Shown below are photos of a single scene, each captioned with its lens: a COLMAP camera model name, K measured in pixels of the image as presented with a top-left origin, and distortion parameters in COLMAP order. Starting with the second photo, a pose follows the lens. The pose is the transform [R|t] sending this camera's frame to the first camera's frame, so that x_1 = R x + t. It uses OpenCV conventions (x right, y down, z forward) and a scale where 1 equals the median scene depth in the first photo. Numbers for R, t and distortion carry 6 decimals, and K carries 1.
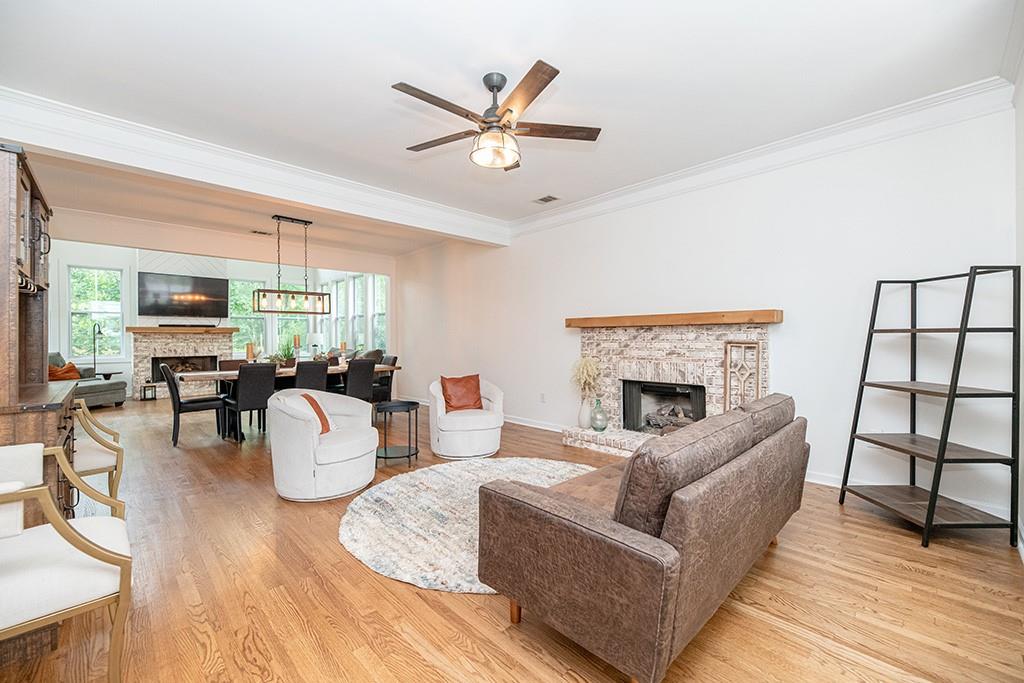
lens RADIAL K [[417.3, 0, 515.3], [0, 417.3, 339.6], [0, 0, 1]] dist [-0.000988, -0.000013]
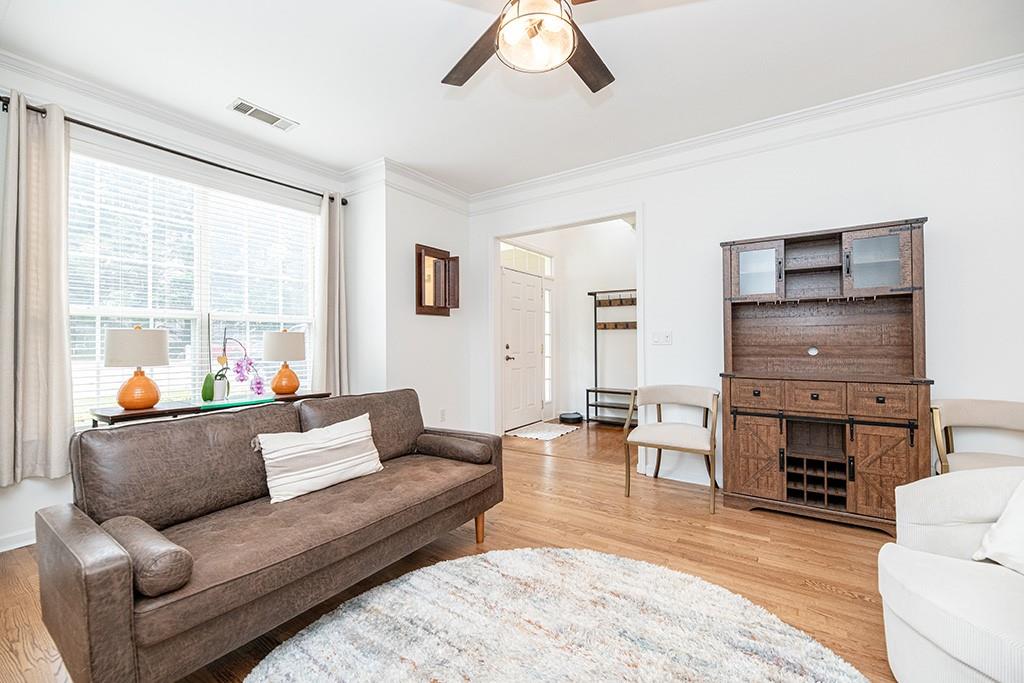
lens RADIAL K [[425.2, 0, 511.8], [0, 425.2, 339.3], [0, 0, 1]] dist [0.013768, -0.000228]
pose [[-0.978907, 0.010108, -0.204057, 0.038875], [0.009894, 0.999949, 0.002070, -0.002774], [0.204067, 0.000007, -0.978957, 0.520499]]
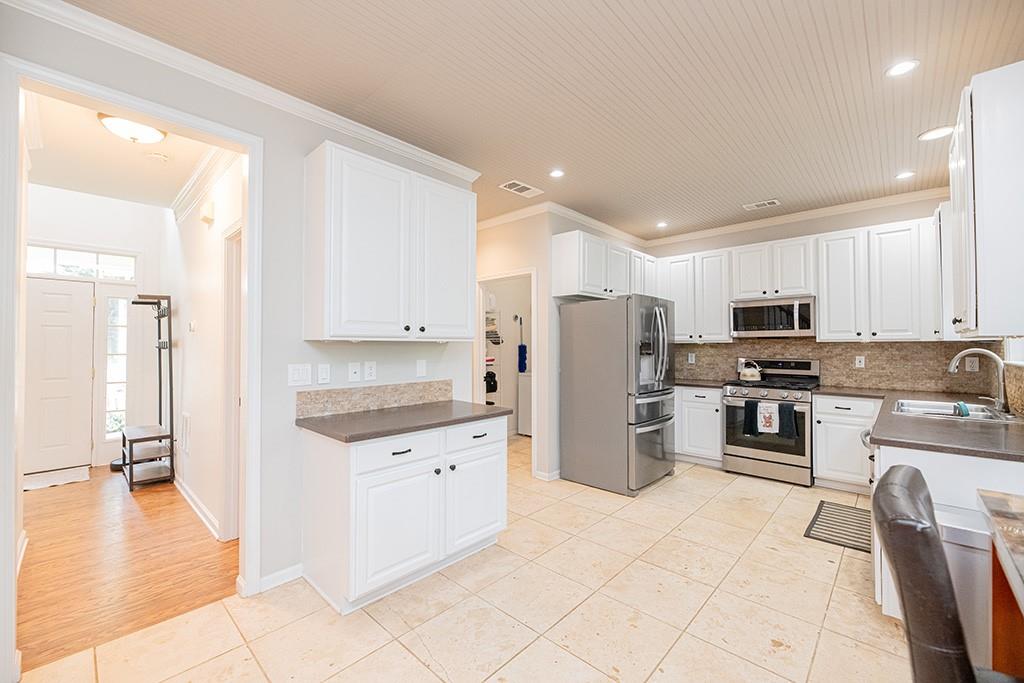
lens RADIAL K [[417.3, 0, 515.3], [0, 417.3, 339.6], [0, 0, 1]] dist [-0.000988, -0.000013]
pose [[-0.998485, 0.008787, -0.054315, -0.726399], [0.009324, 0.999910, -0.009631, -0.019792], [0.054225, -0.010123, -0.998477, 0.393845]]
